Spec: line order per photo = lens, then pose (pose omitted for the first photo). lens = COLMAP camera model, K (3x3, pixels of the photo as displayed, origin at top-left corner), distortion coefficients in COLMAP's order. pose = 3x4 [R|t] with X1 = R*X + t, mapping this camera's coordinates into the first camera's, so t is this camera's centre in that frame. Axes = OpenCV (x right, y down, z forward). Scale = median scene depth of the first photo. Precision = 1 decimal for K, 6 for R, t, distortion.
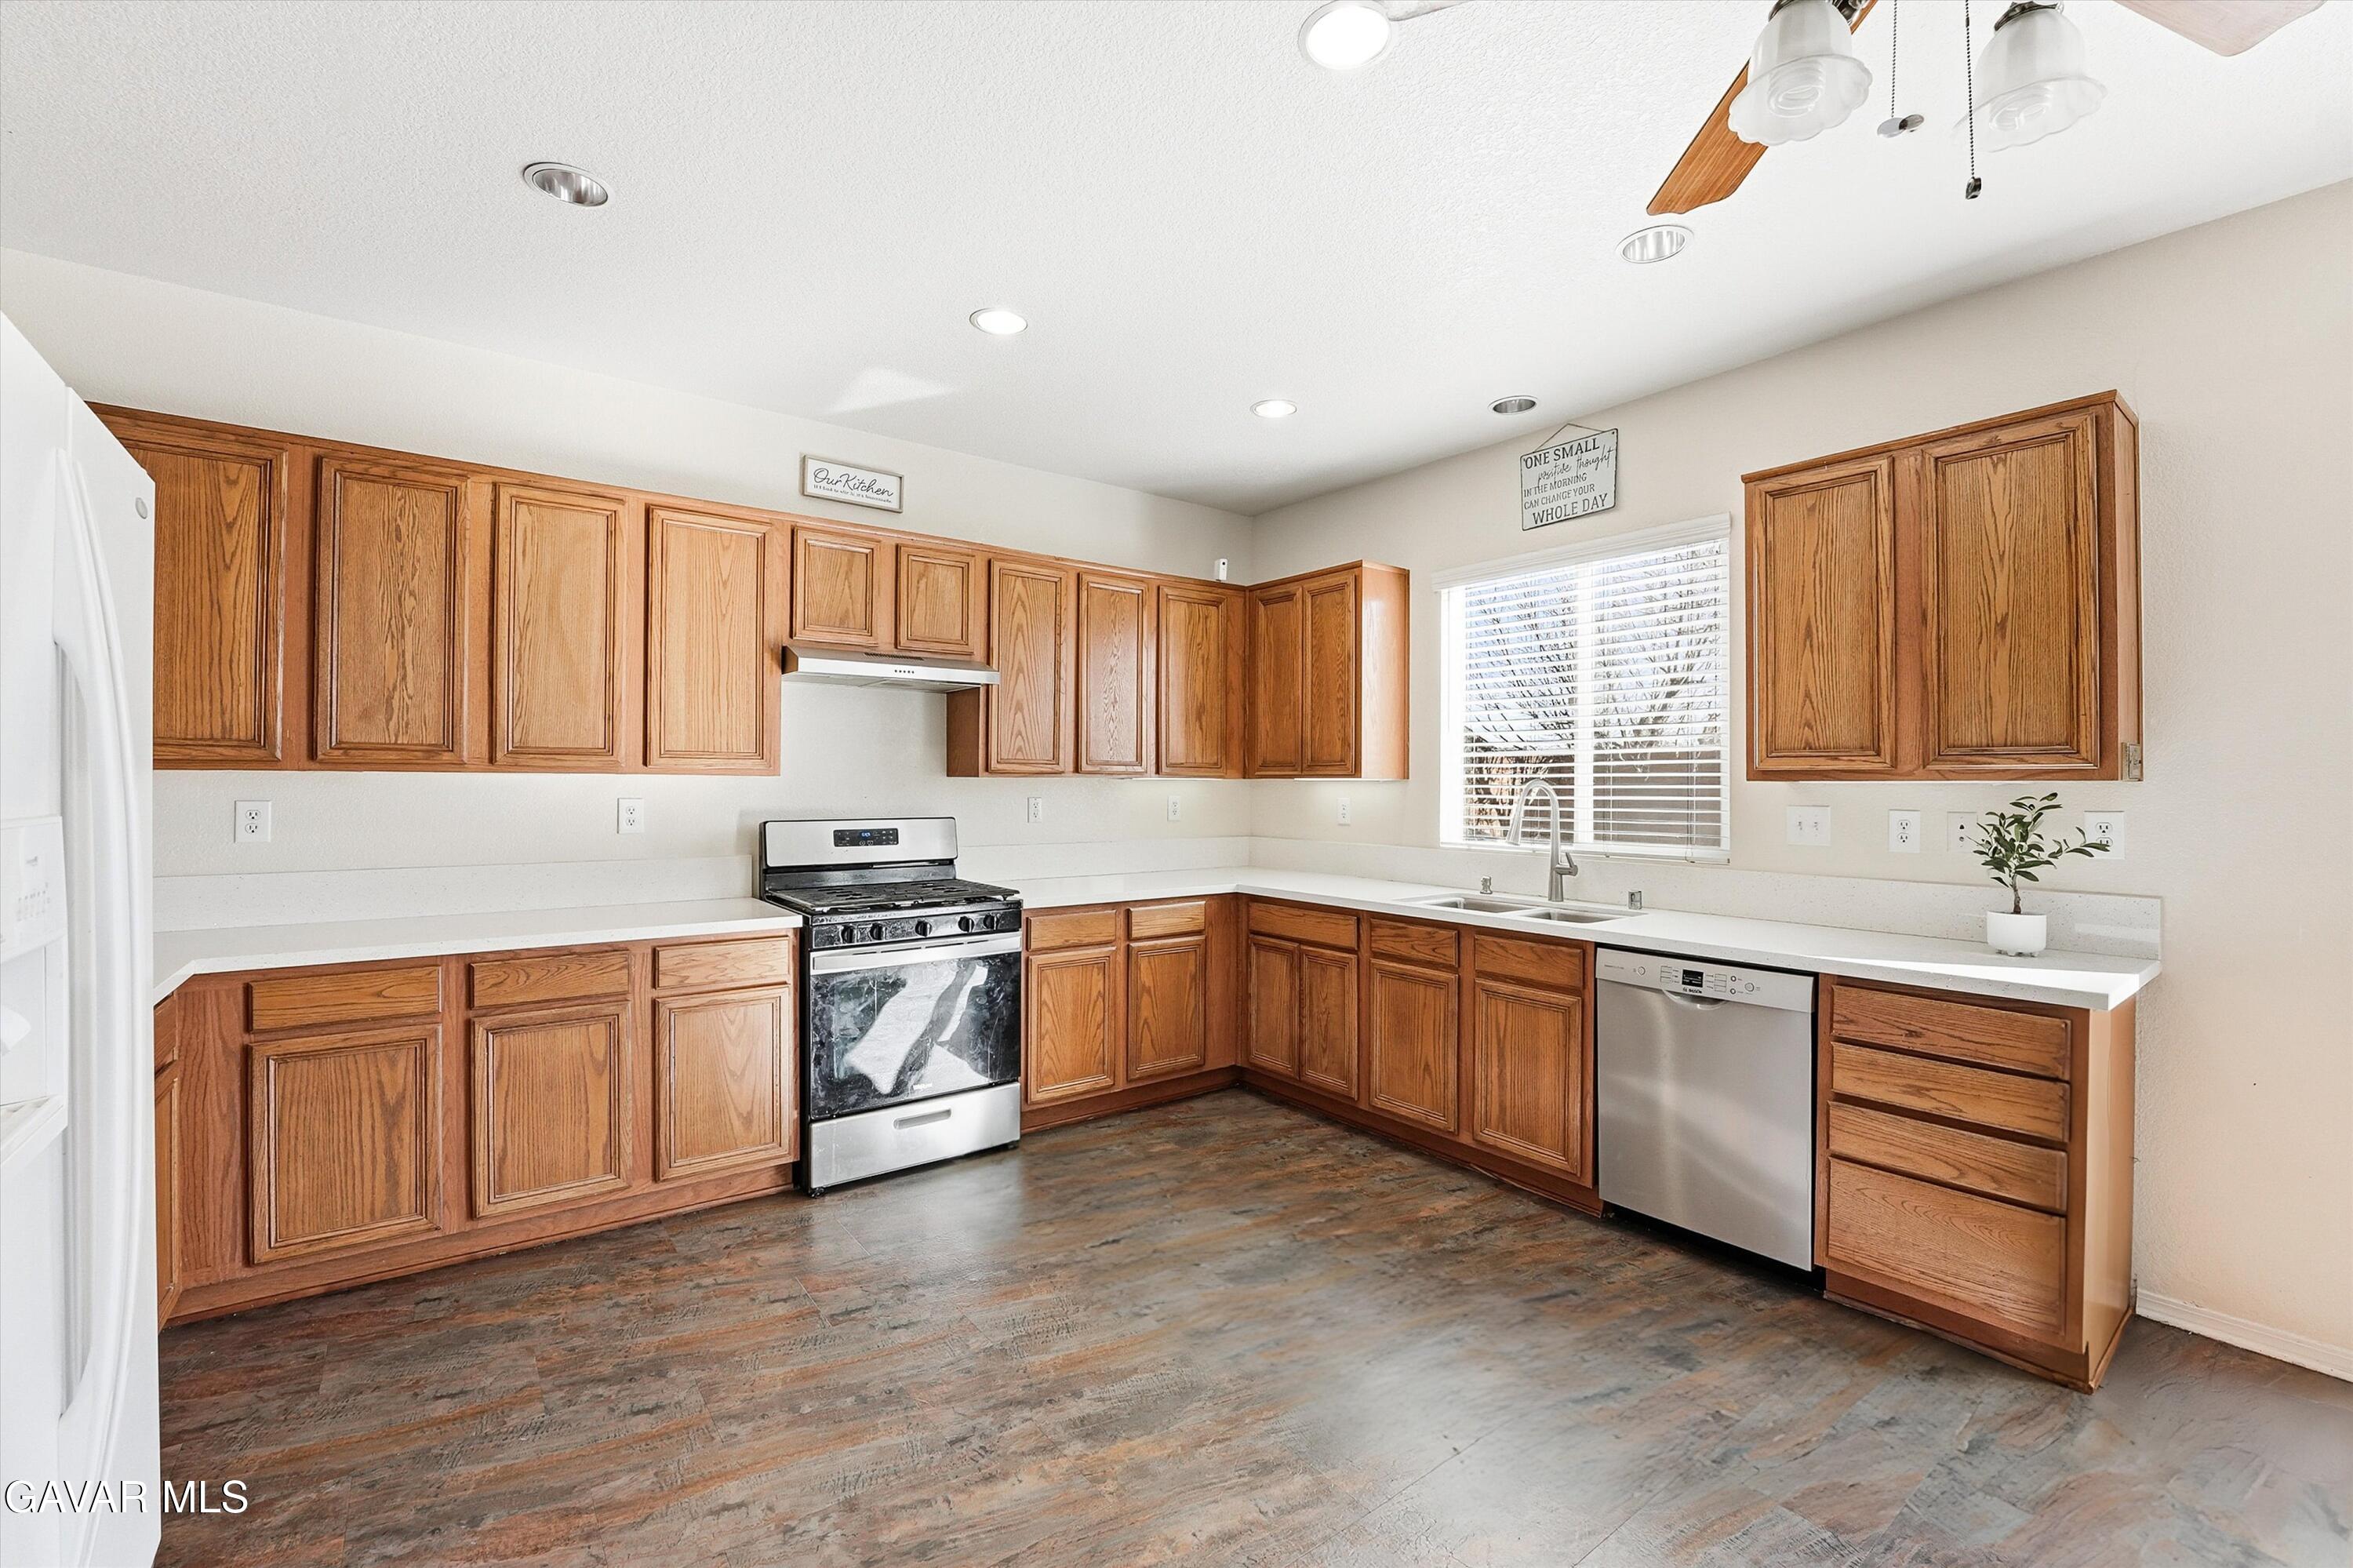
lens RADIAL K [[989.0, 0, 1176.5], [0, 989.0, 784.0], [0, 0, 1]] dist [-0.027253, -0.000211]
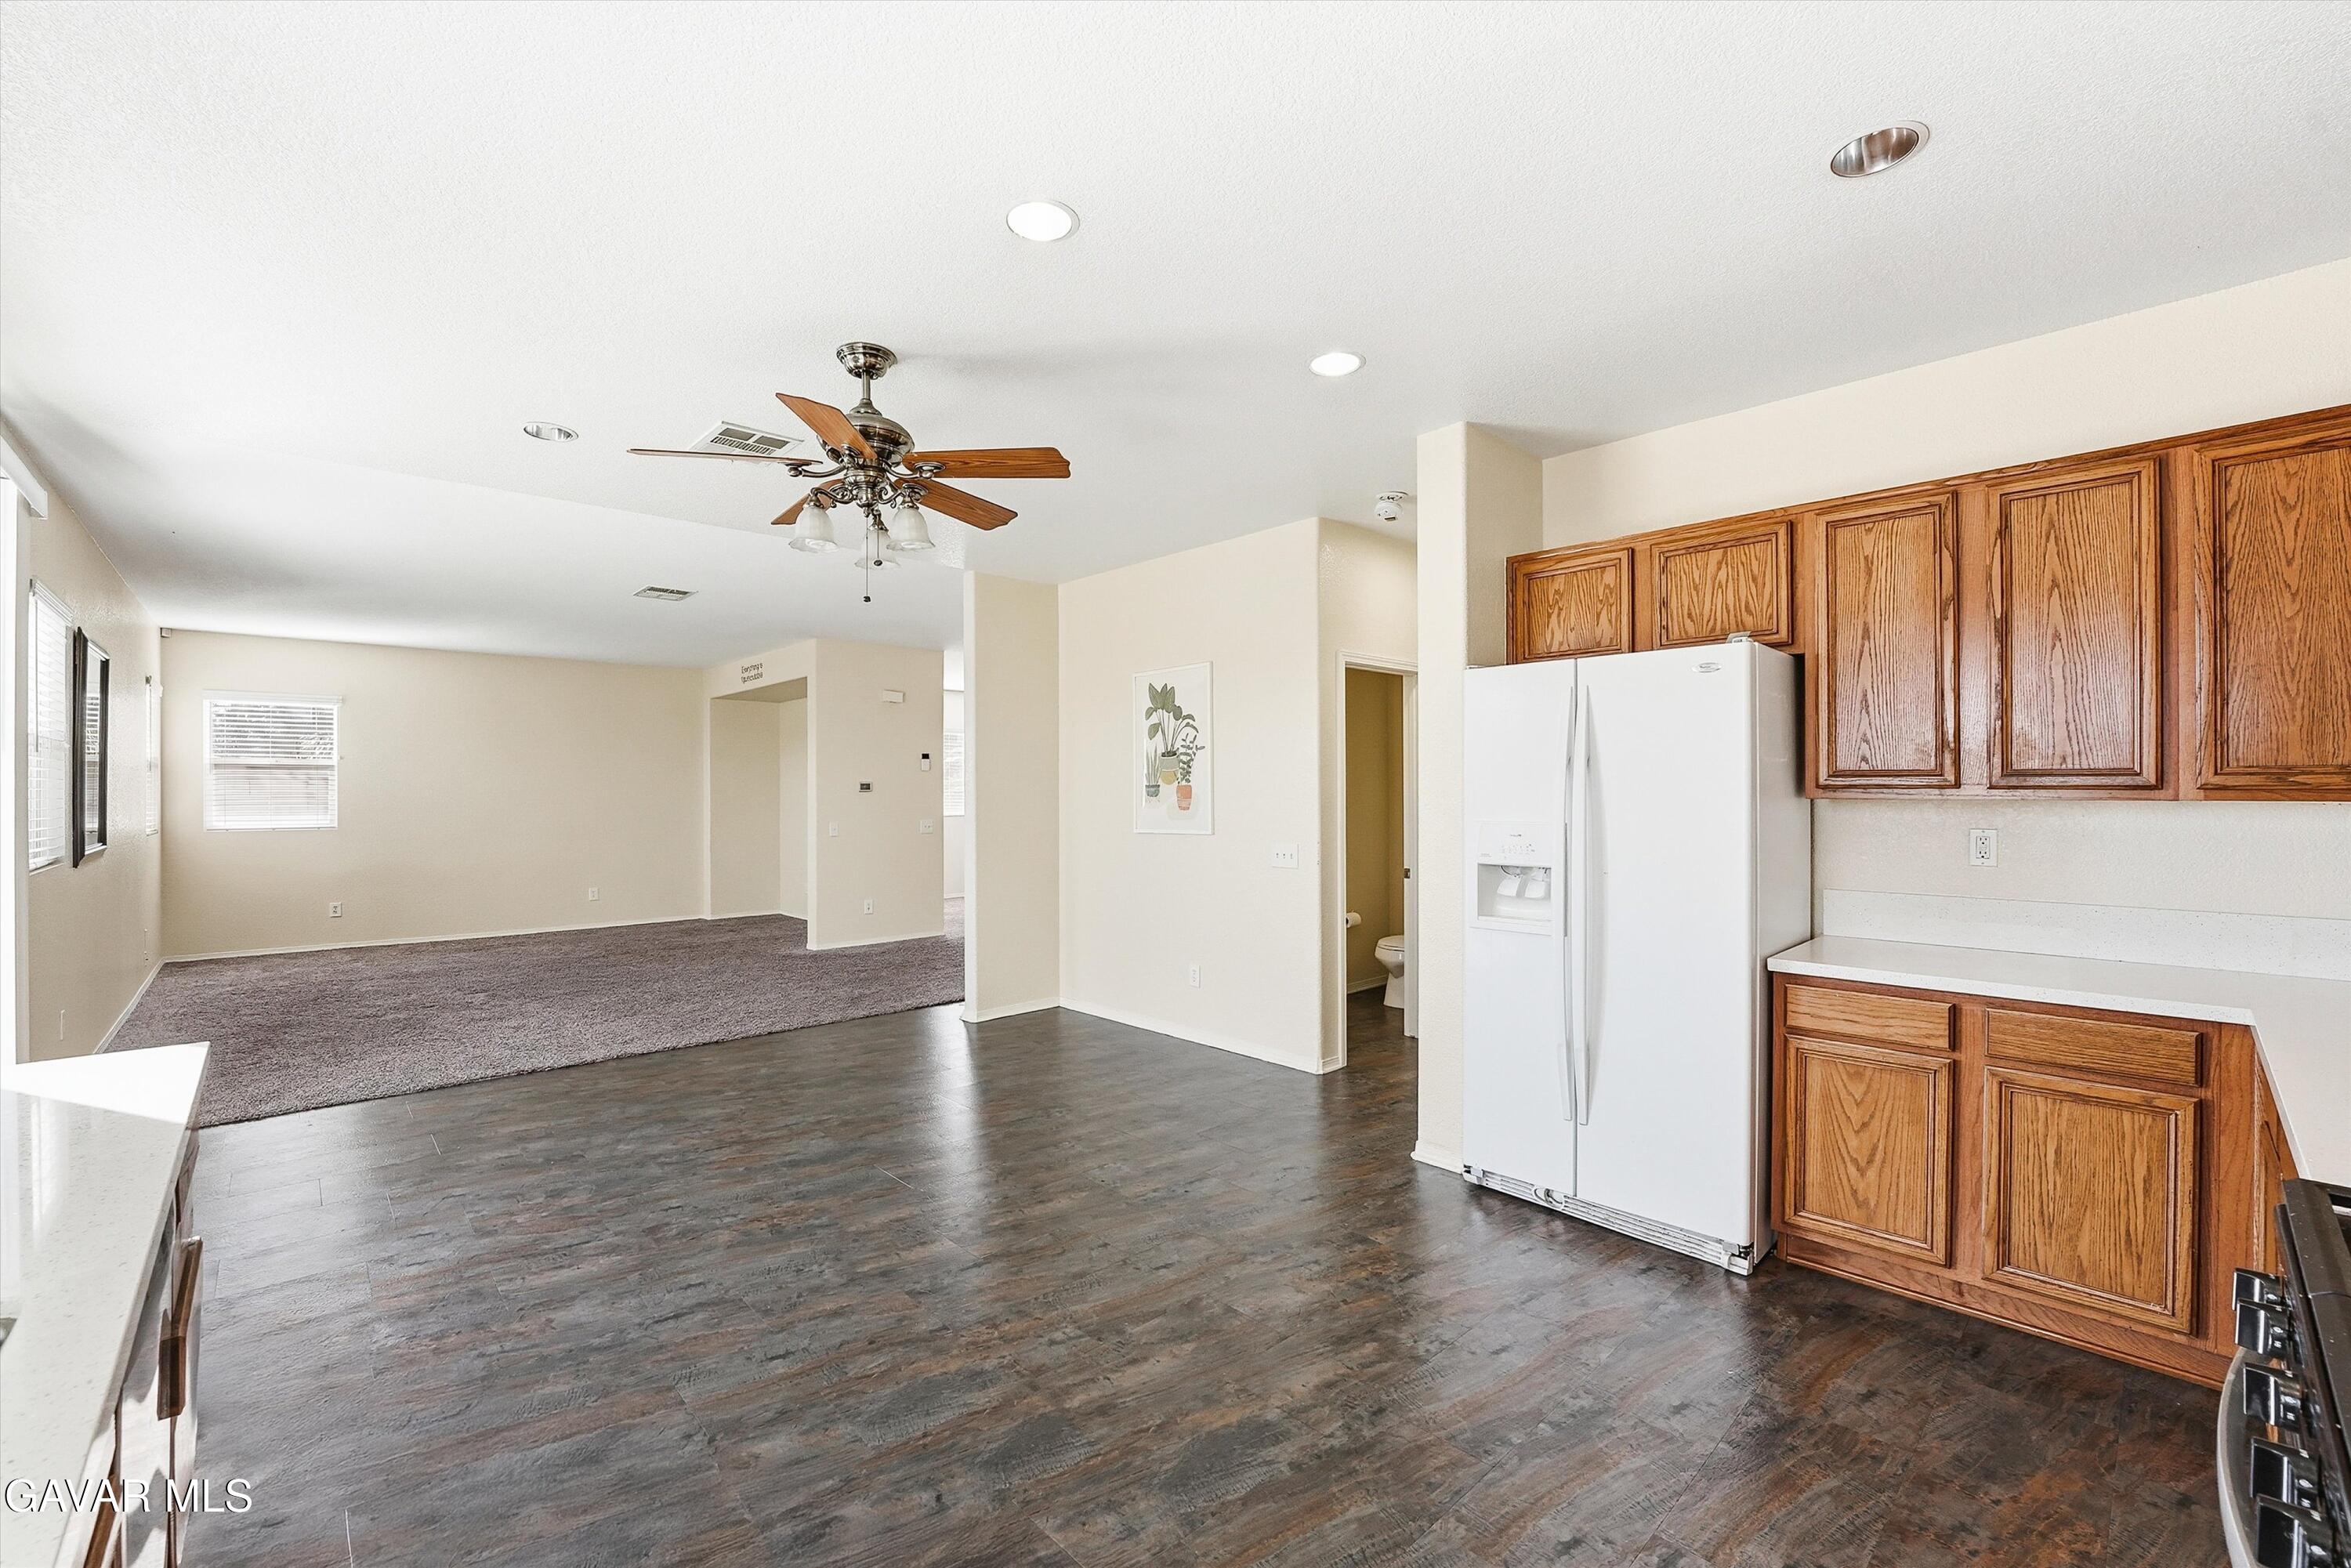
lens RADIAL K [[966.9, 0, 1168.9], [0, 966.9, 790.3], [0, 0, 1]] dist [-0.025564, 0.000022]
pose [[-0.995331, -0.002106, -0.096500, 0.080750], [-0.001748, 0.999991, -0.003797, -0.017659], [0.096507, -0.003610, -0.995326, 1.401410]]
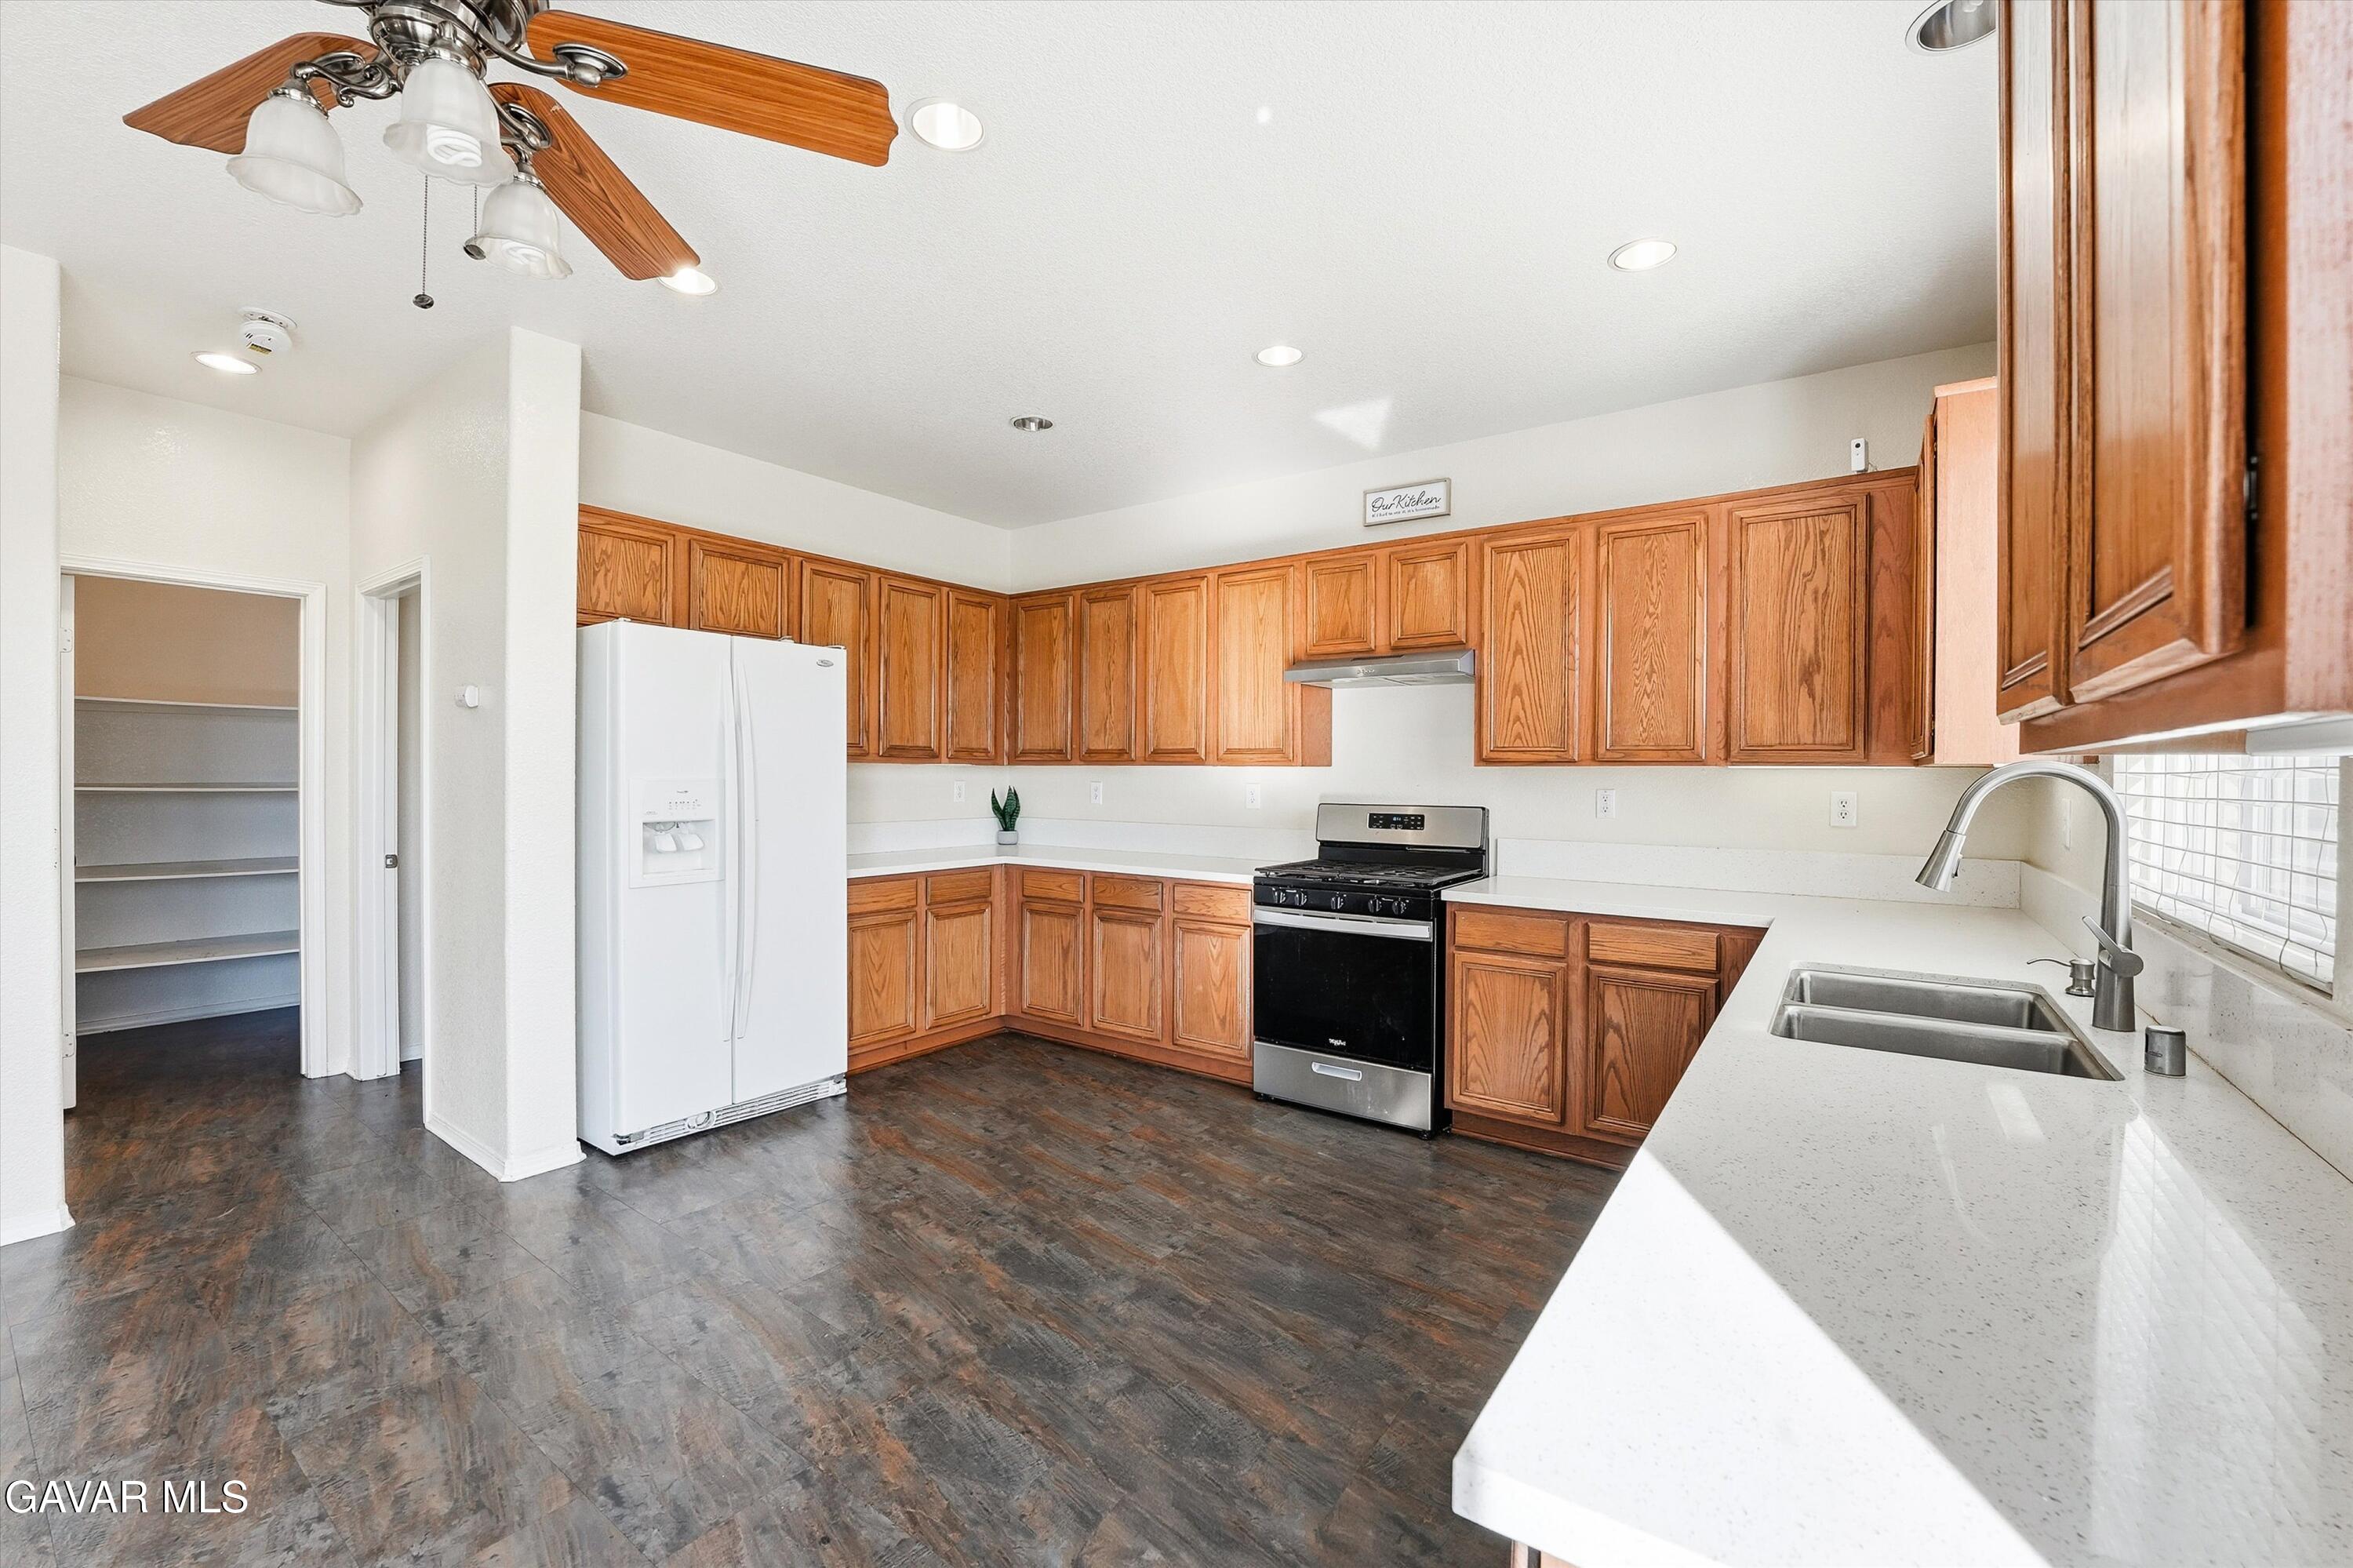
lens RADIAL K [[967.8, 0, 1169.9], [0, 967.8, 790.3], [0, 0, 1]] dist [-0.025564, 0.000022]
pose [[0.283732, 0.014564, -0.958793, 0.847644], [-0.005768, 0.999892, 0.013481, 0.007684], [0.958886, 0.001705, 0.283786, 0.580864]]
